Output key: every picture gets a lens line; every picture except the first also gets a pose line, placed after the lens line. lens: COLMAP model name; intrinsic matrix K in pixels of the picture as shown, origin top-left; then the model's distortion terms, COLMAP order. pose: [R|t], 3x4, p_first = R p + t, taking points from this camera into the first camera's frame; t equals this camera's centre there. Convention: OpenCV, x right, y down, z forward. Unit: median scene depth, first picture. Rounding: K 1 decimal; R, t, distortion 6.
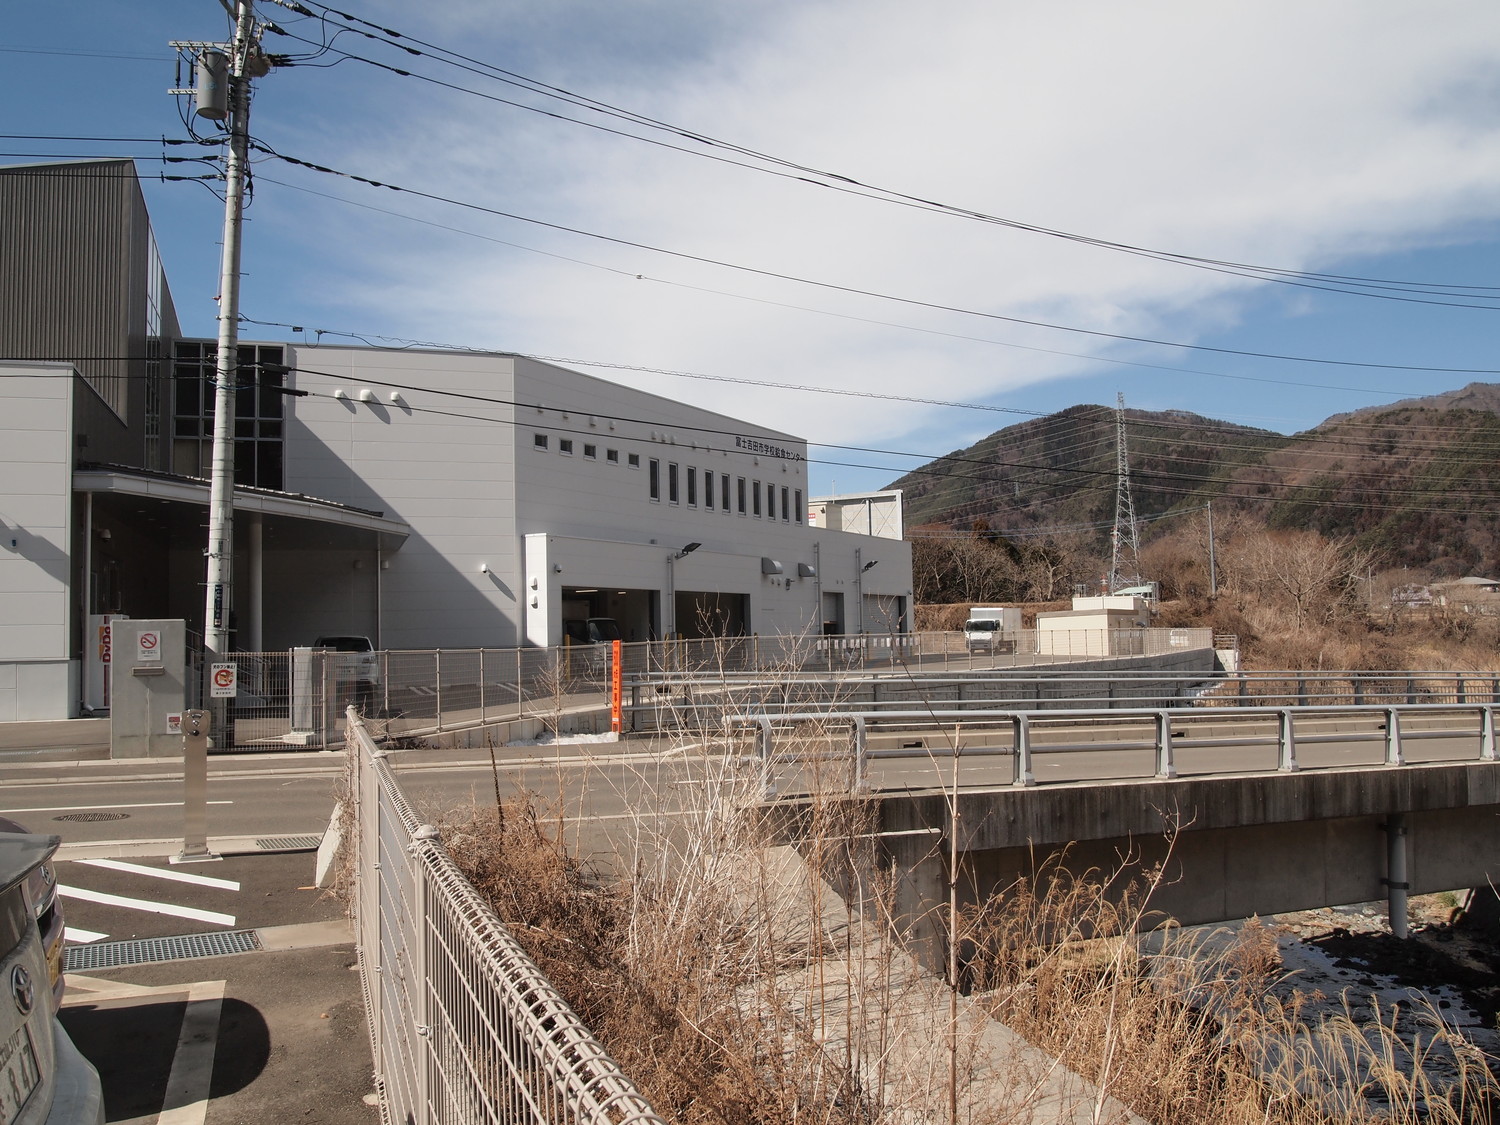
lens RADIAL K [[1226.8, 0, 738.5], [0, 1226.8, 562.5], [0, 0, 1]] dist [-0.077976, 0.036011]
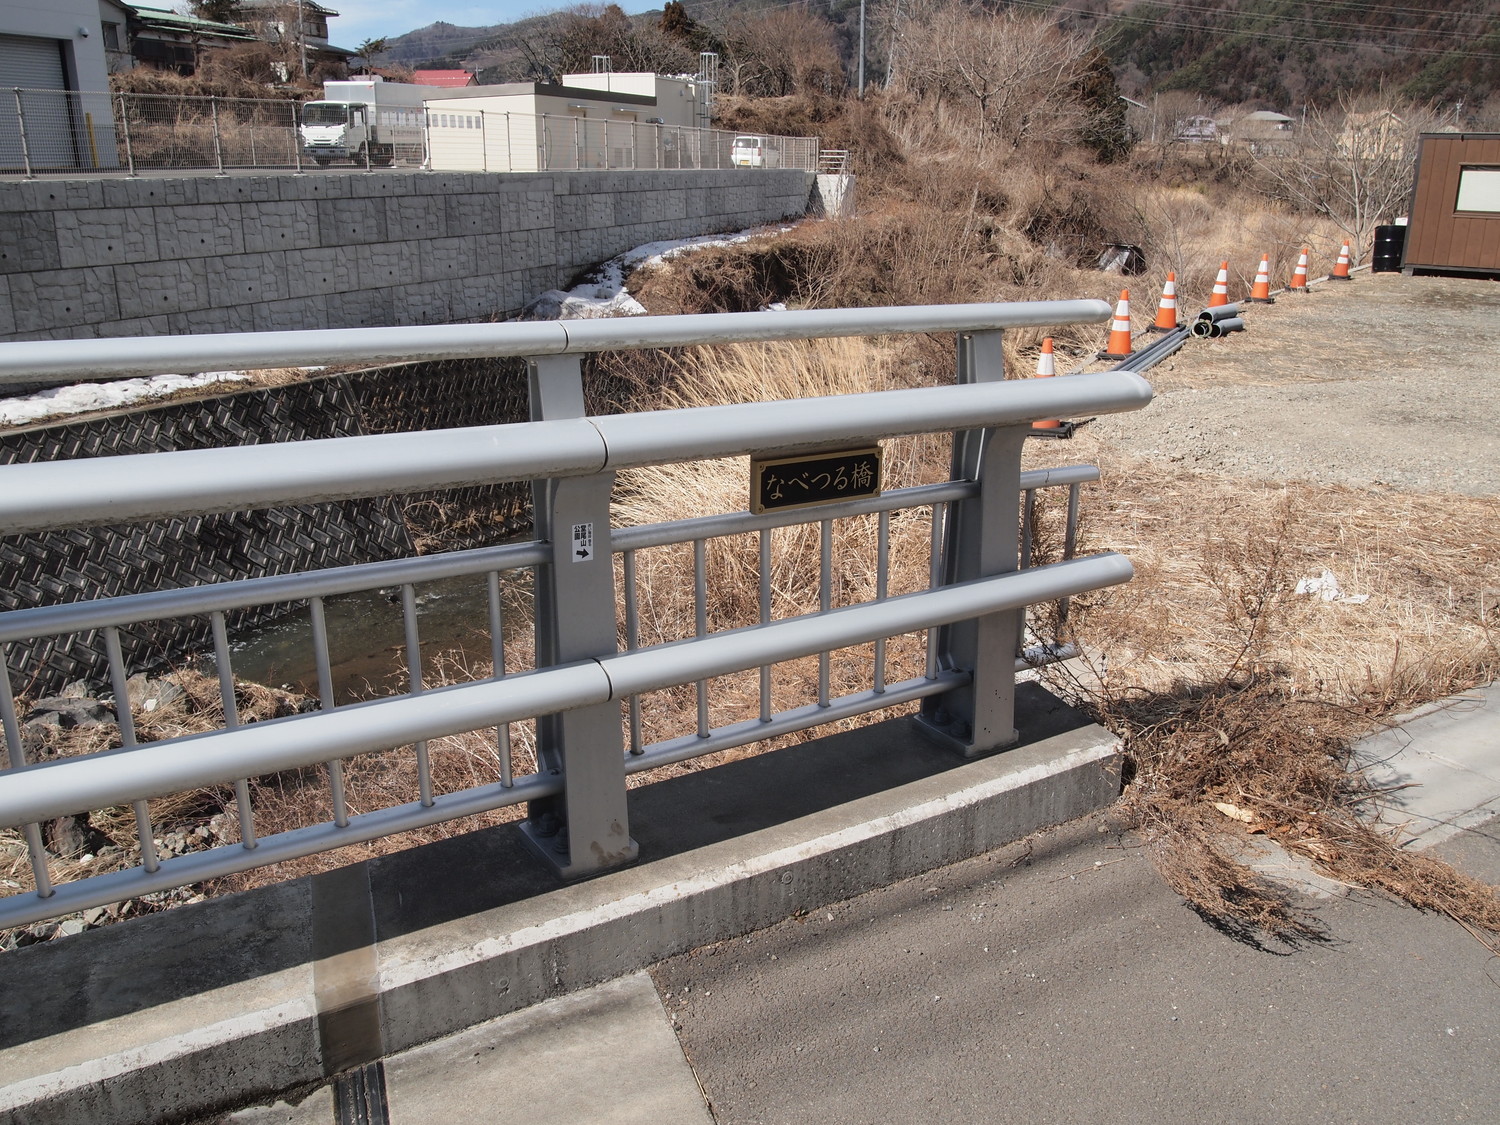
lens RADIAL K [[1226.8, 0, 738.5], [0, 1226.8, 562.5], [0, 0, 1]] dist [-0.077976, 0.036011]
pose [[0.988776, -0.018682, 0.148231, 0.118437], [-0.037407, 0.929595, 0.366681, 0.013636], [-0.144645, -0.368110, 0.918462, 0.162038]]
